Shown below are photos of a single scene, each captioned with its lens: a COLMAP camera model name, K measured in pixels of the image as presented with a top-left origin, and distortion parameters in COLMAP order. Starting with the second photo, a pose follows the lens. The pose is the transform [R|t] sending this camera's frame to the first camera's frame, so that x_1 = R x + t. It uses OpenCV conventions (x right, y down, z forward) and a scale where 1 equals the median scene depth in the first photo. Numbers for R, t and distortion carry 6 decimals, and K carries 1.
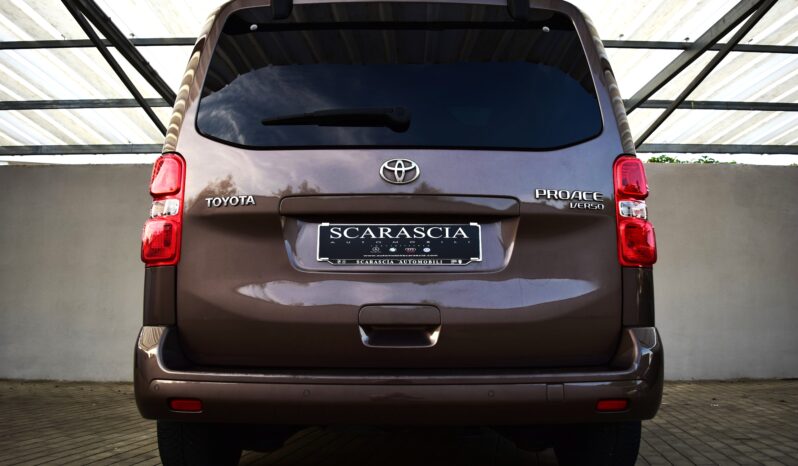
lens RADIAL K [[638.4, 0, 395.5], [0, 638.4, 233.3], [0, 0, 1]] dist [-0.074905, 0.003457]
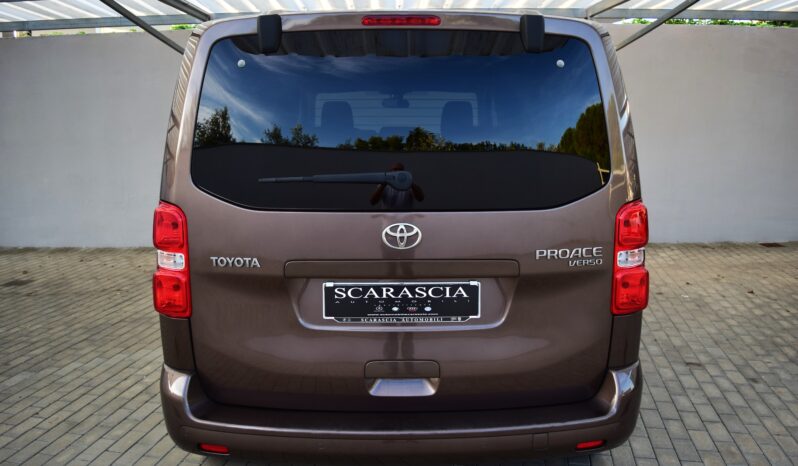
lens RADIAL K [[622.3, 0, 399.0], [0, 622.3, 233.0], [0, 0, 1]] dist [-0.079652, -0.000803]
pose [[0.999986, -0.005270, 0.000217, 0.002124], [0.004901, 0.943583, 0.331101, -0.425962], [-0.001950, -0.331096, 0.943595, 0.080478]]
